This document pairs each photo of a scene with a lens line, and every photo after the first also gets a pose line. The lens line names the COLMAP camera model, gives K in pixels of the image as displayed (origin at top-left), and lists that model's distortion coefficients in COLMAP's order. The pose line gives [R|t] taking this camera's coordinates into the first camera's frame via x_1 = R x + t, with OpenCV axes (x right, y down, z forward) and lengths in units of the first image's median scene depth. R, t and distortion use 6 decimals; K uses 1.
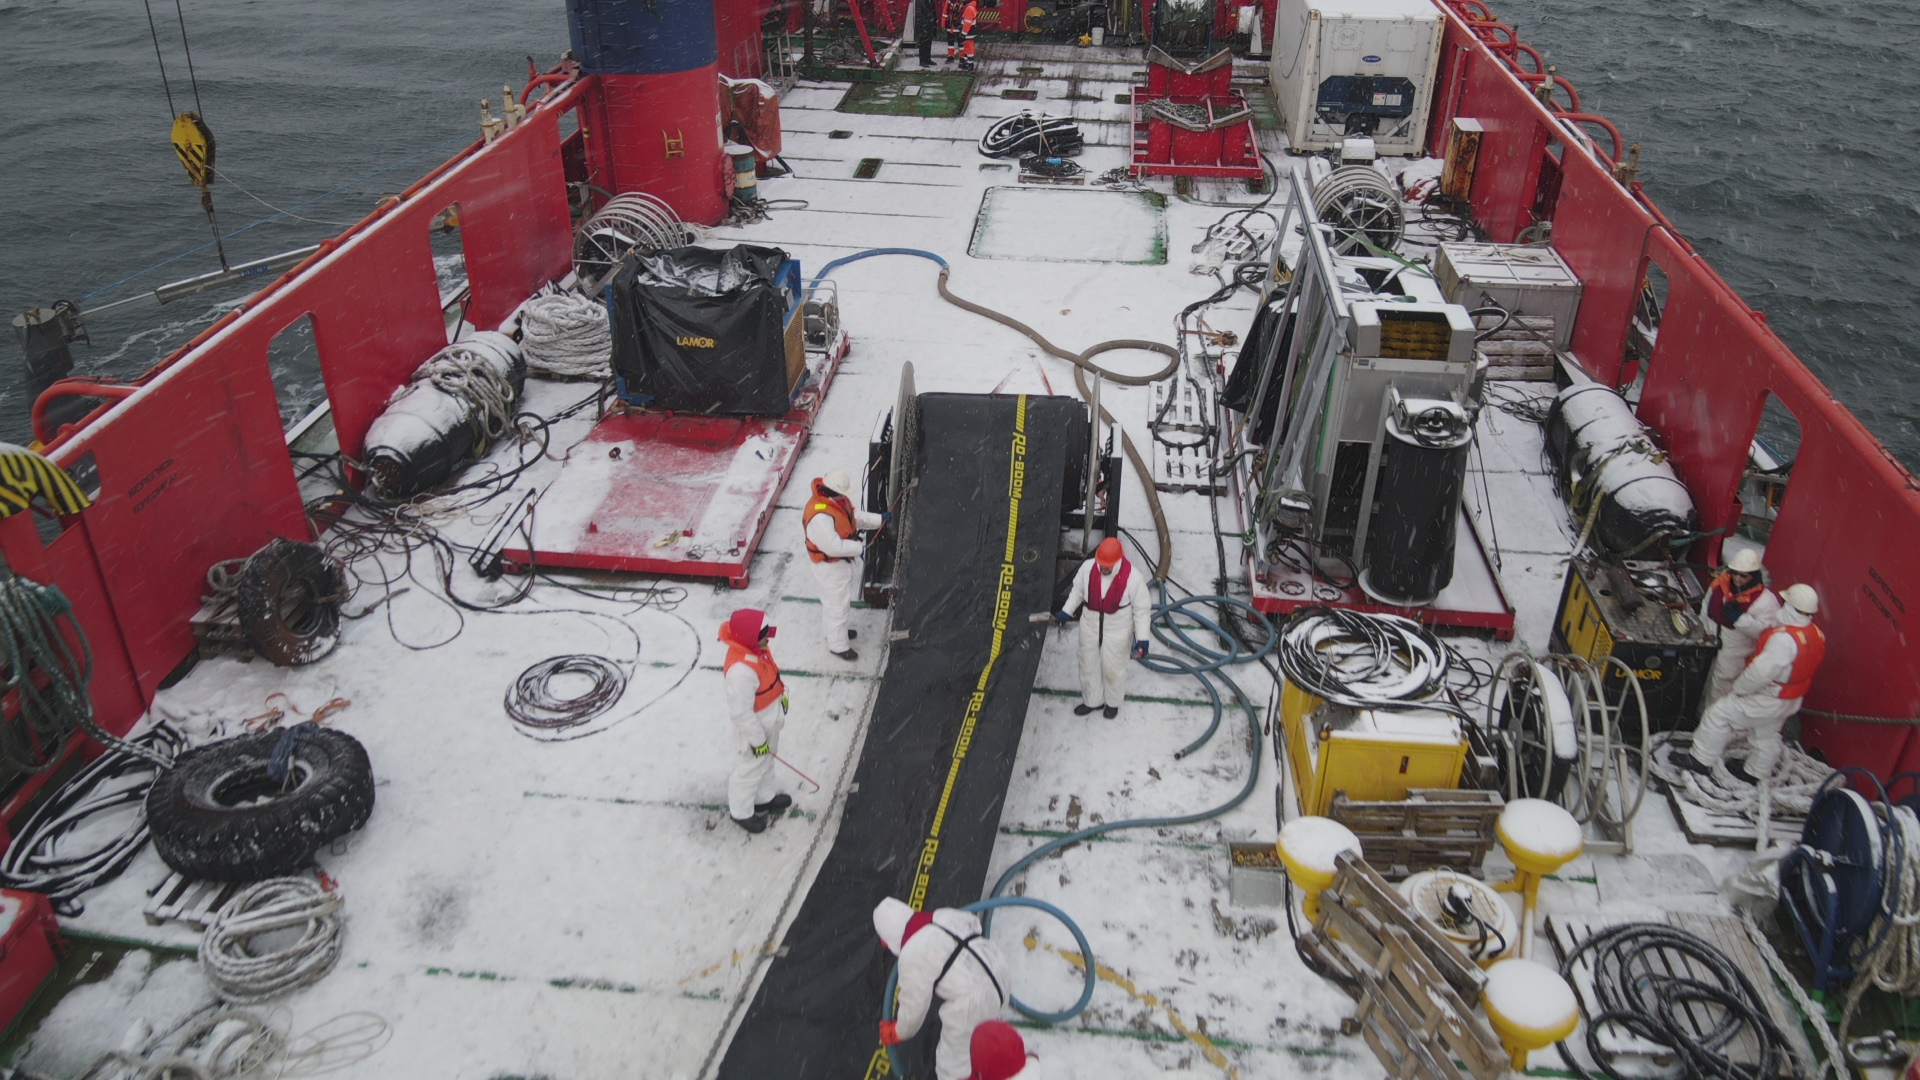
lens RADIAL K [[1399.2, 0, 962.8], [0, 1399.2, 513.2], [0, 0, 1]] dist [0.110251, -0.205807]
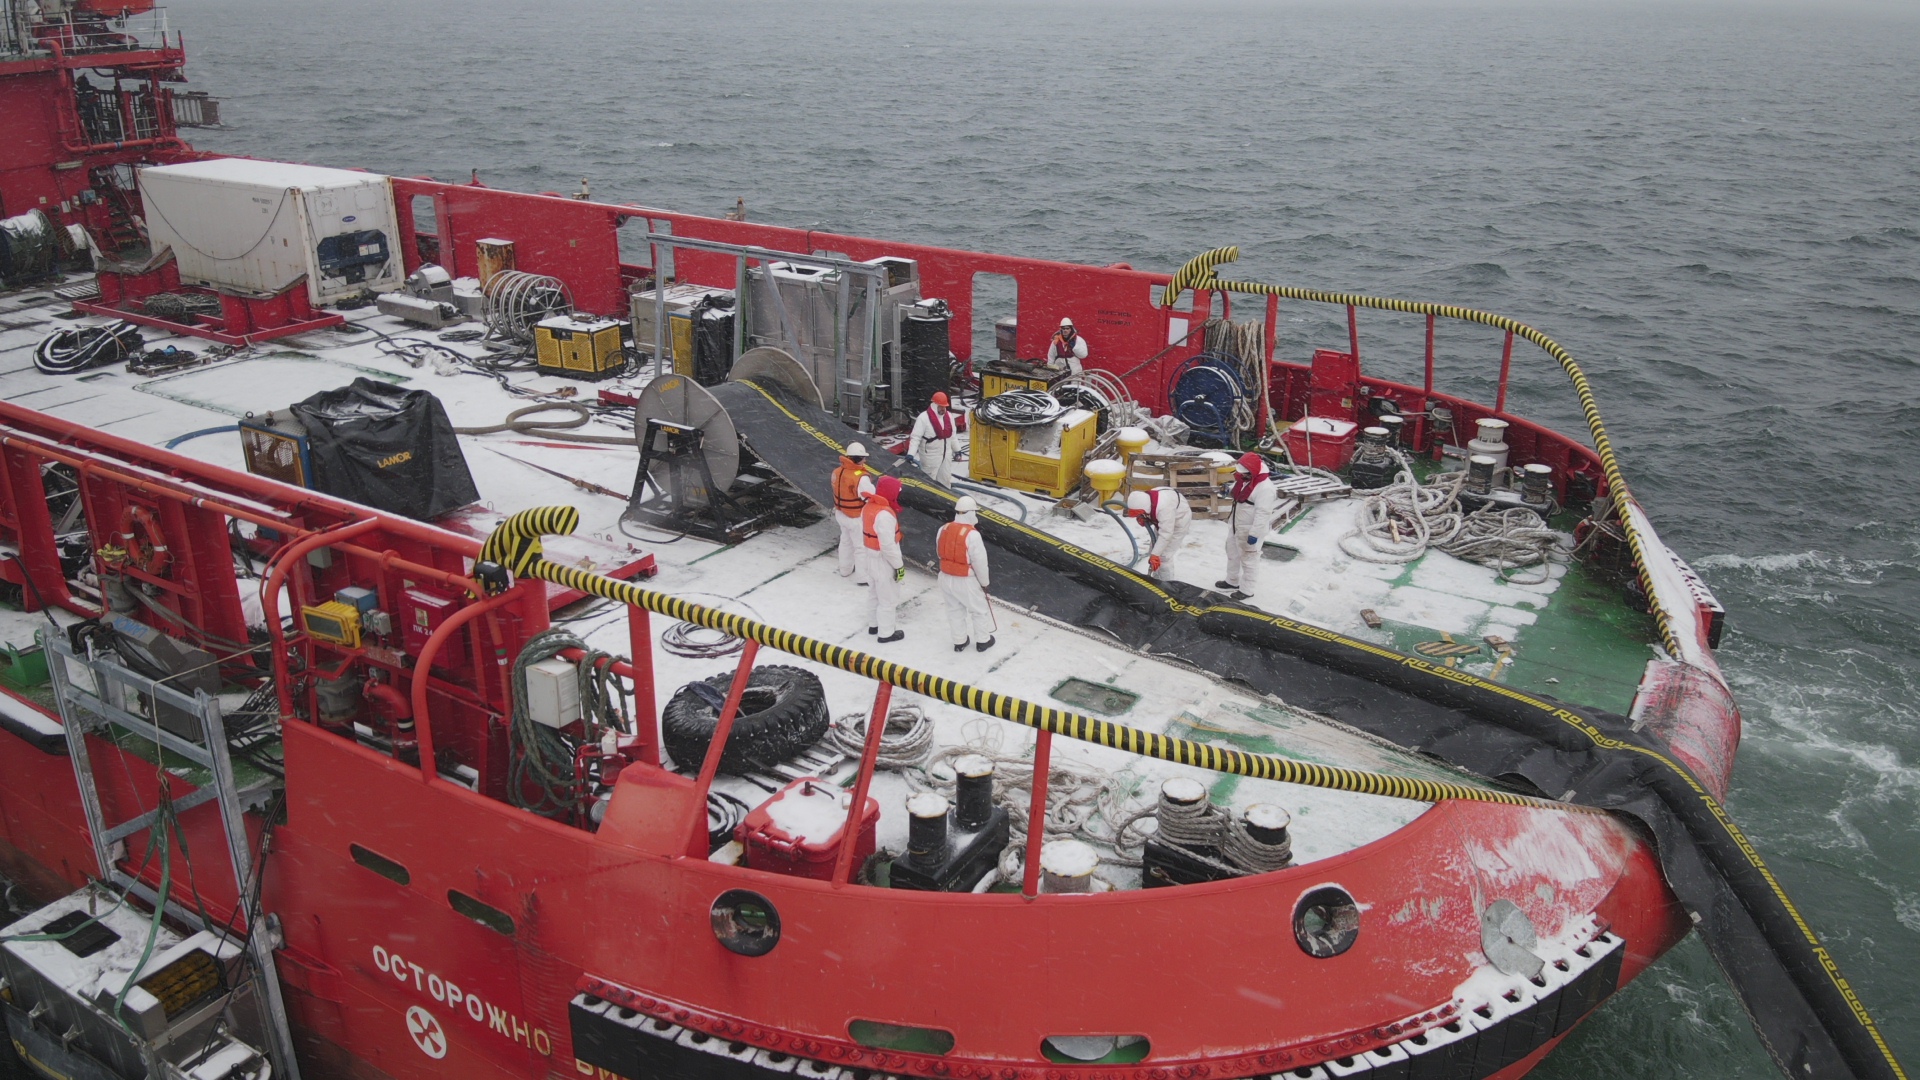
lens RADIAL K [[1413.7, 0, 960.0], [0, 1413.7, 540.0], [0, 0, 1]] dist [0.093292, -0.210884]
pose [[0.434127, -0.333045, 0.837027, -0.939992], [0.439407, 0.889409, 0.125988, -0.011765], [-0.786419, 0.313101, 0.532459, 0.073146]]
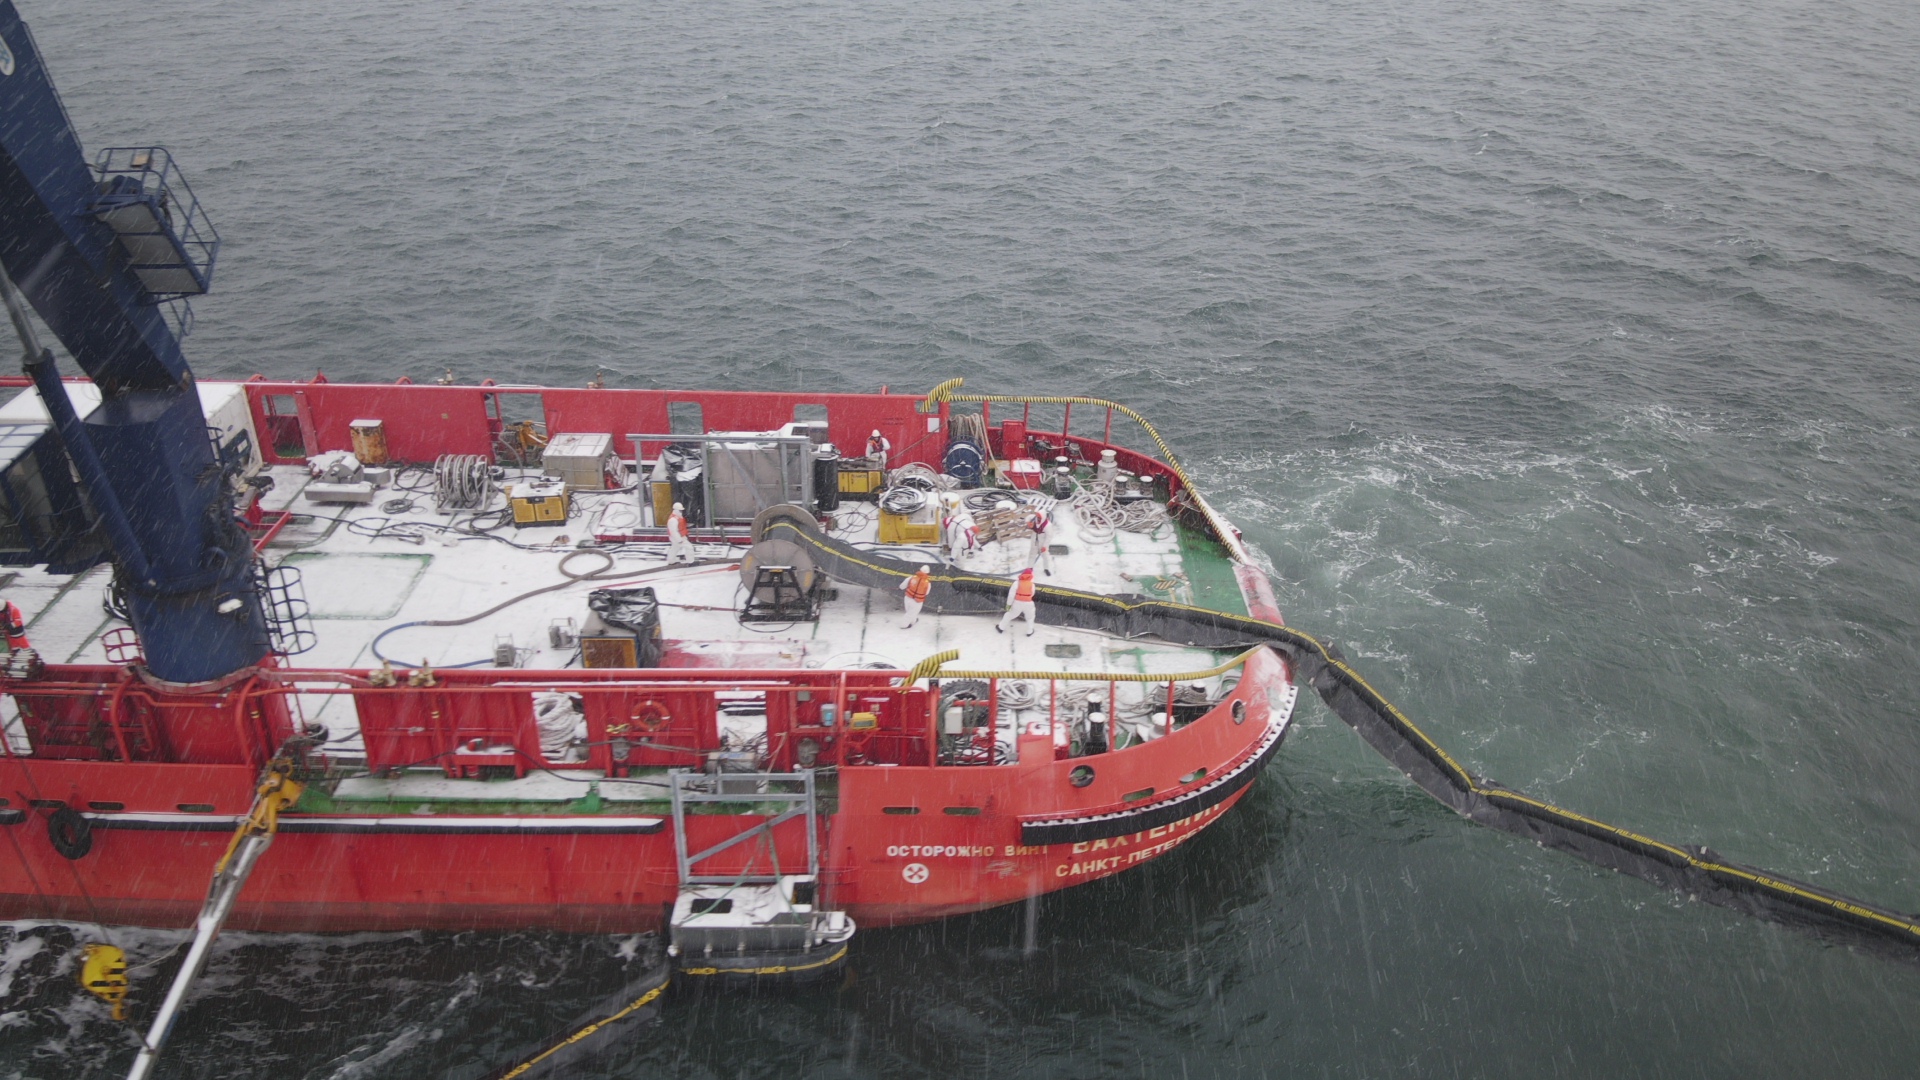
lens RADIAL K [[1399.2, 0, 962.8], [0, 1399.2, 513.2], [0, 0, 1]] dist [0.110251, -0.205807]
pose [[-0.098898, -0.465341, 0.879589, -1.863231], [0.485168, 0.749196, 0.450907, -0.910372], [-0.868810, 0.471342, 0.151674, 0.241351]]
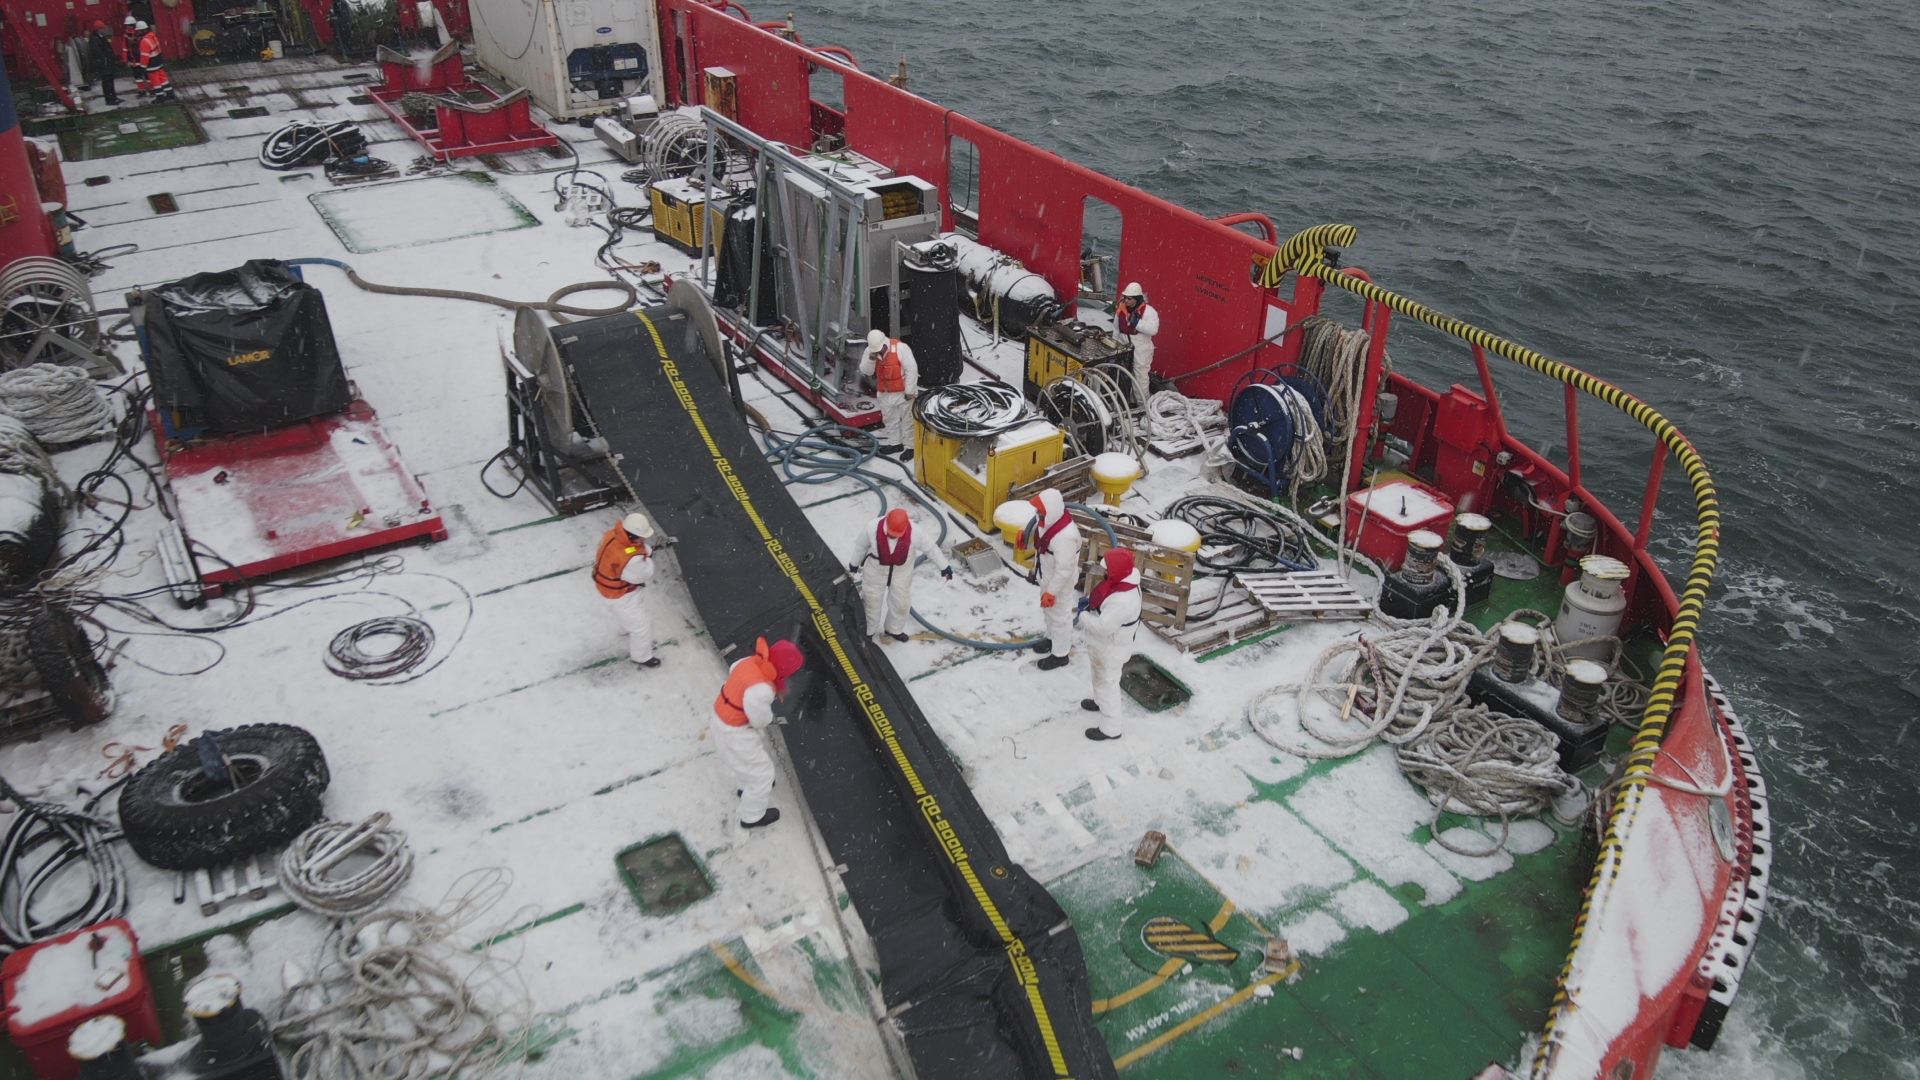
lens RADIAL K [[1405.2, 0, 970.6], [0, 1405.2, 557.8], [0, 0, 1]] dist [0.084340, -0.206982]
pose [[0.779350, -0.315851, 0.541158, -0.382391], [0.295351, 0.946870, 0.127298, 0.040910], [-0.552614, 0.060622, 0.831230, -0.146767]]
